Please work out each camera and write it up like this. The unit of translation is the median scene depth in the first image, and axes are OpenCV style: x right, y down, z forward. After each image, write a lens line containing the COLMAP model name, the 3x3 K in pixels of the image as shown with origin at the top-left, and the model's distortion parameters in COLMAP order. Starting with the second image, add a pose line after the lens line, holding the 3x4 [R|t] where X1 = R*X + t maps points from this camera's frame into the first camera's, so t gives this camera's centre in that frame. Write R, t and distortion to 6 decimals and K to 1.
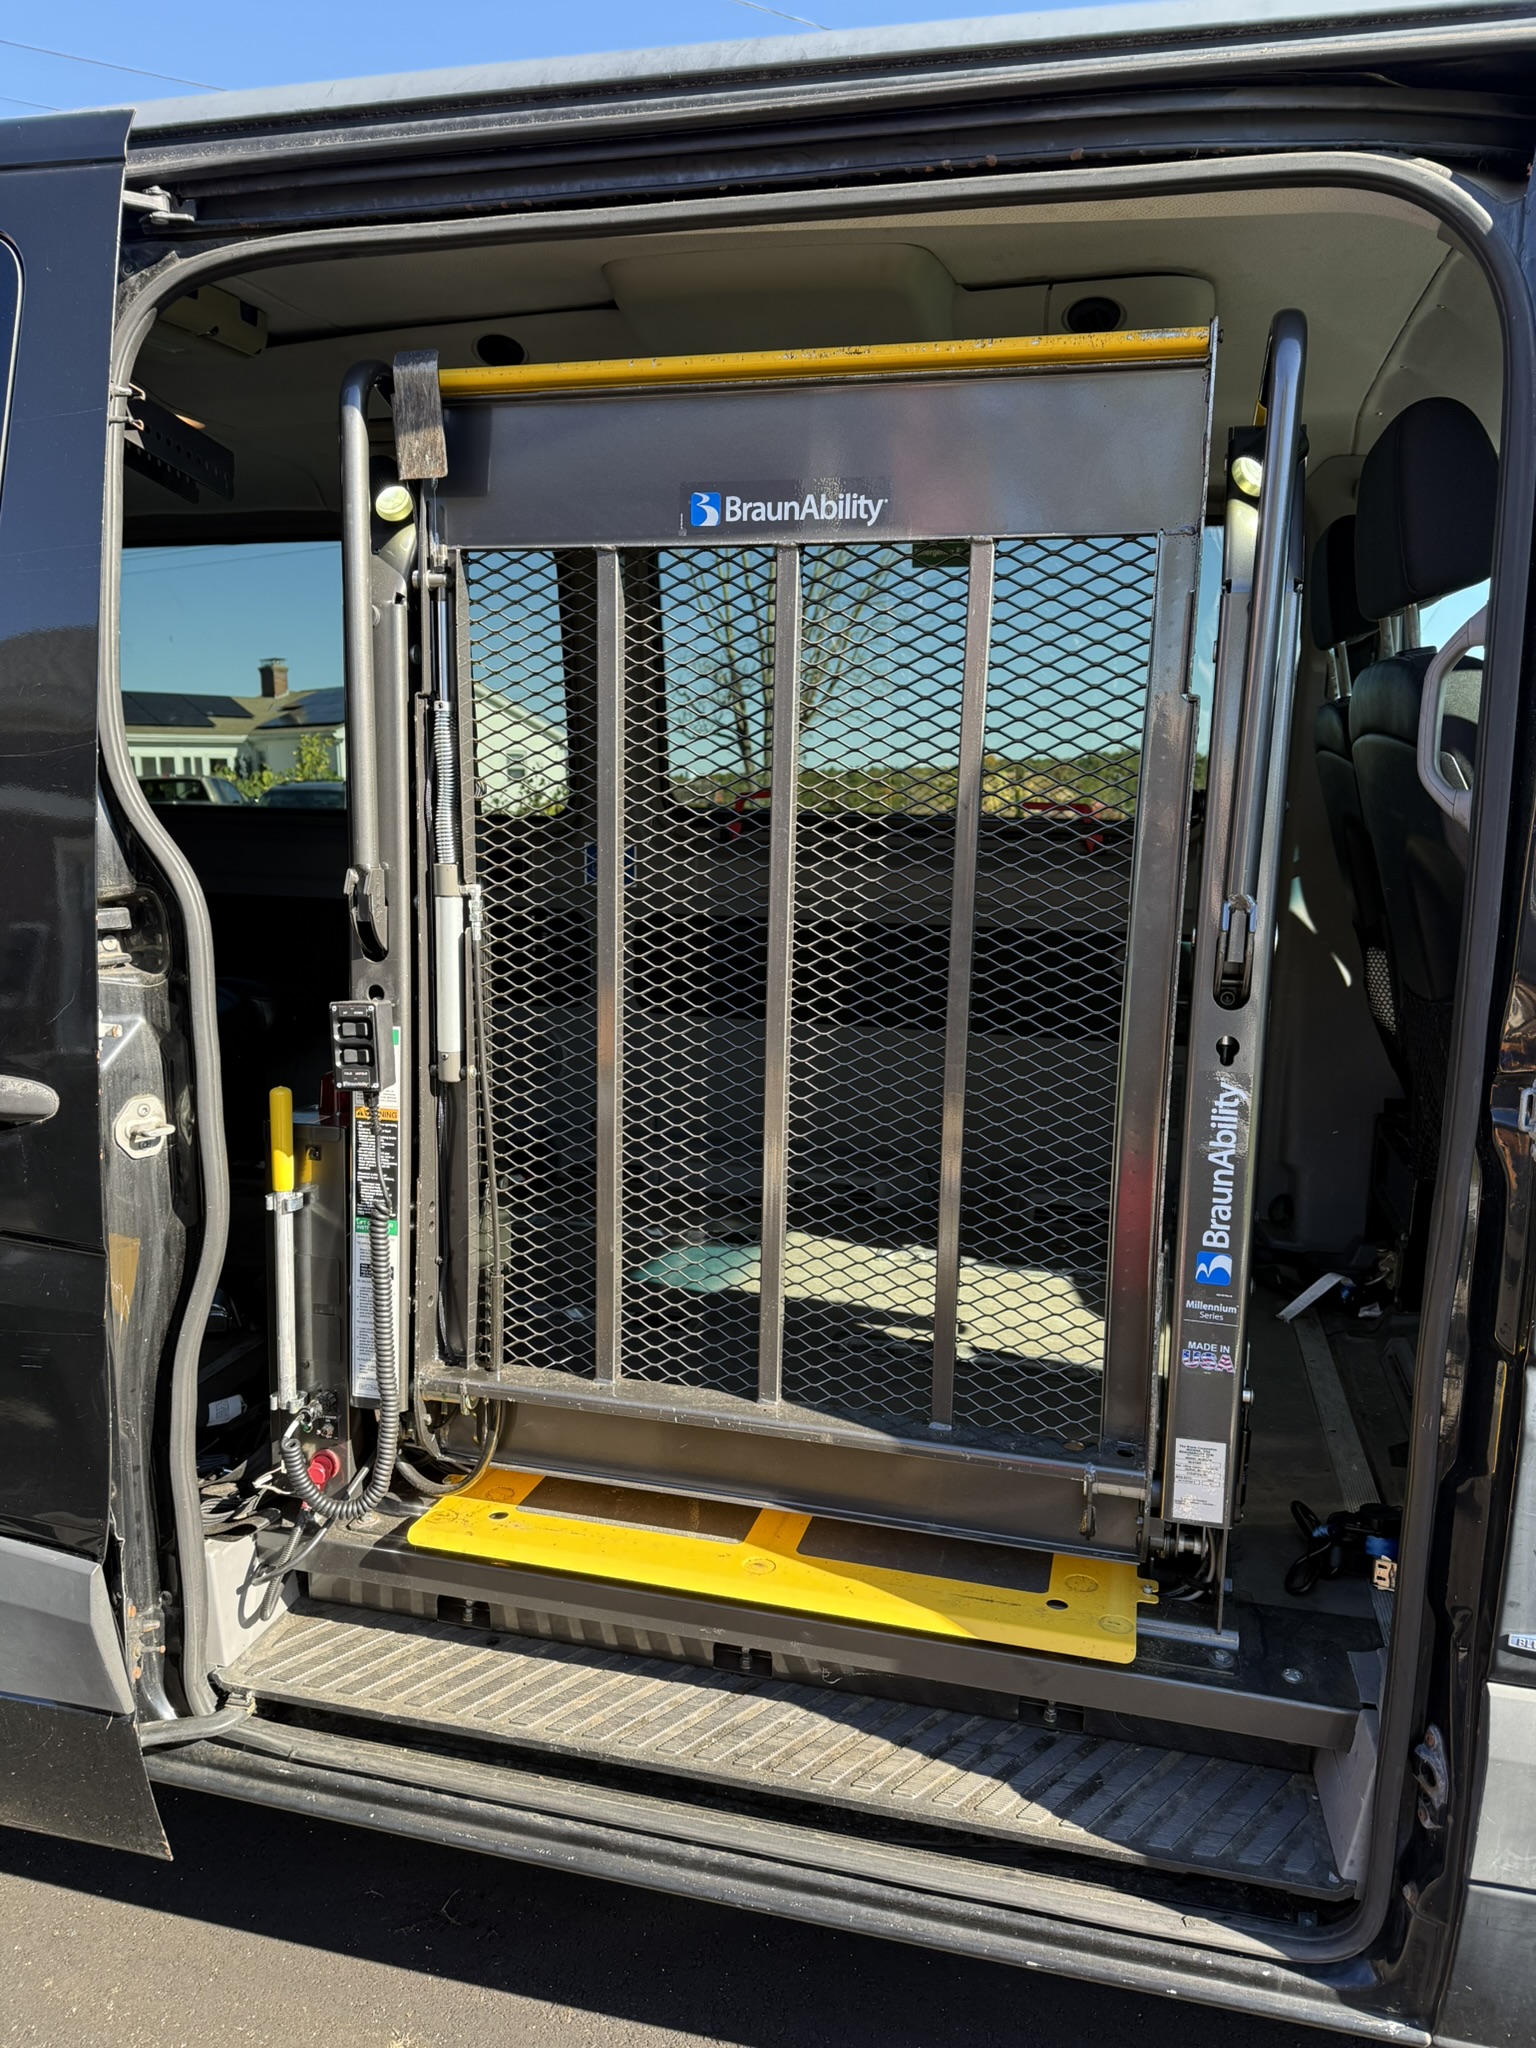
lens RADIAL K [[1439.3, 0, 768.0], [0, 1439.3, 1024.0], [0, 0, 1]] dist [-0.004482, -0.000941]
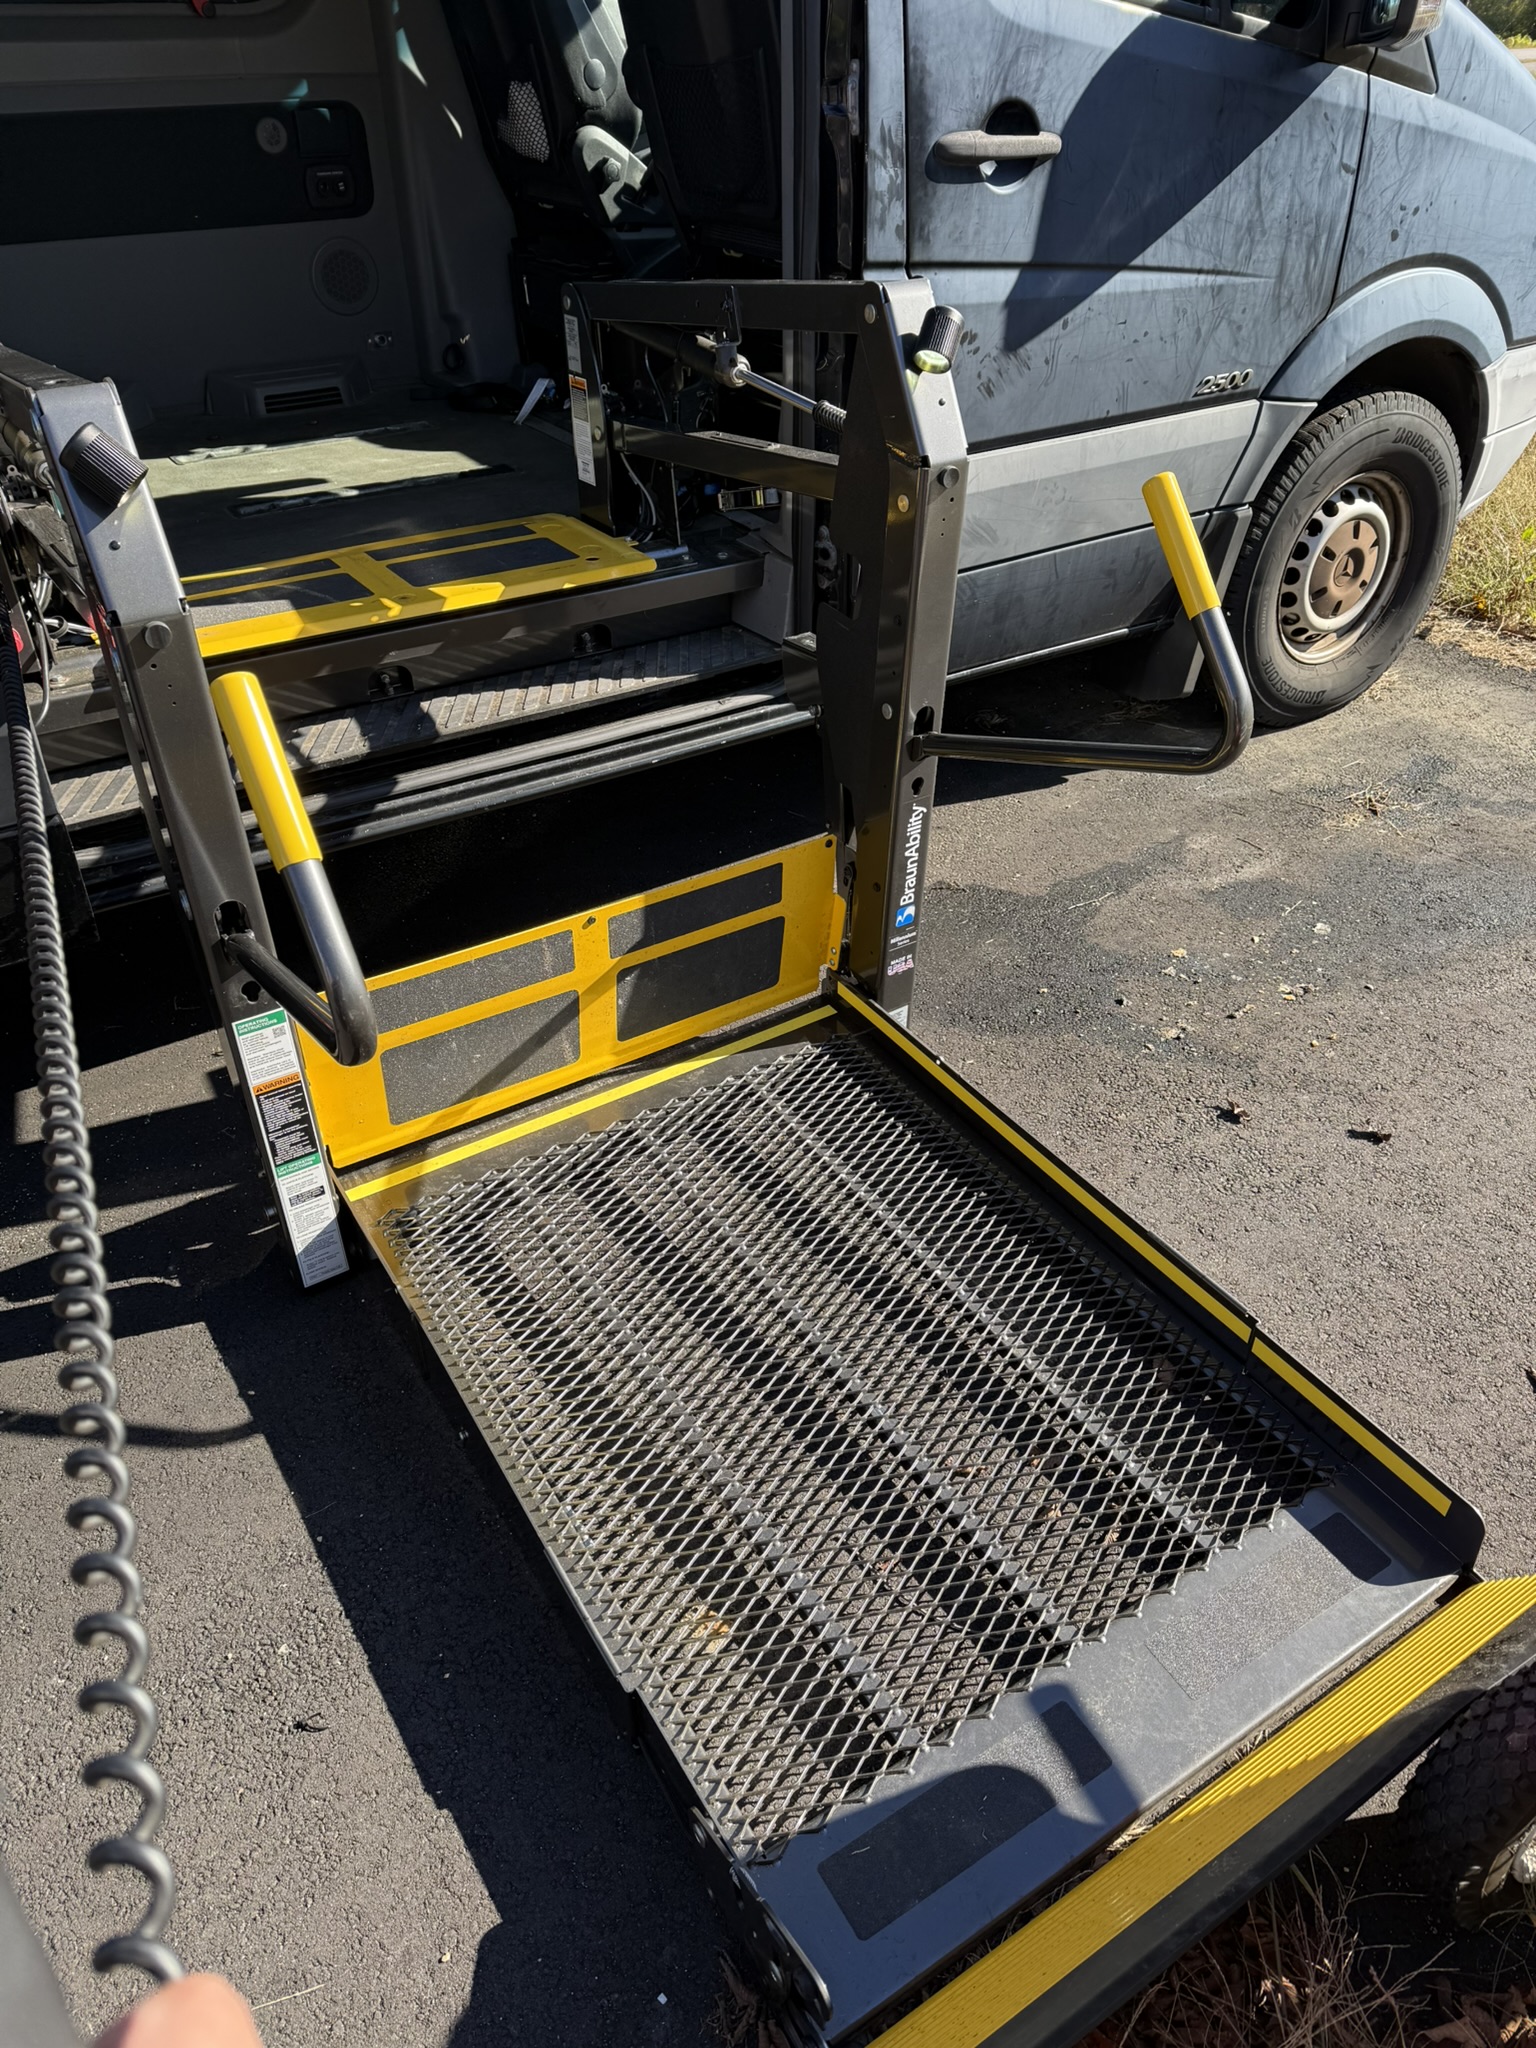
lens RADIAL K [[1439.3, 0, 768.0], [0, 1439.3, 1024.0], [0, 0, 1]] dist [-0.004482, -0.000941]
pose [[0.682665, -0.443353, 0.580867, -0.781486], [0.153059, 0.864035, 0.479600, 0.136332], [-0.714522, -0.238499, 0.657706, -0.238999]]
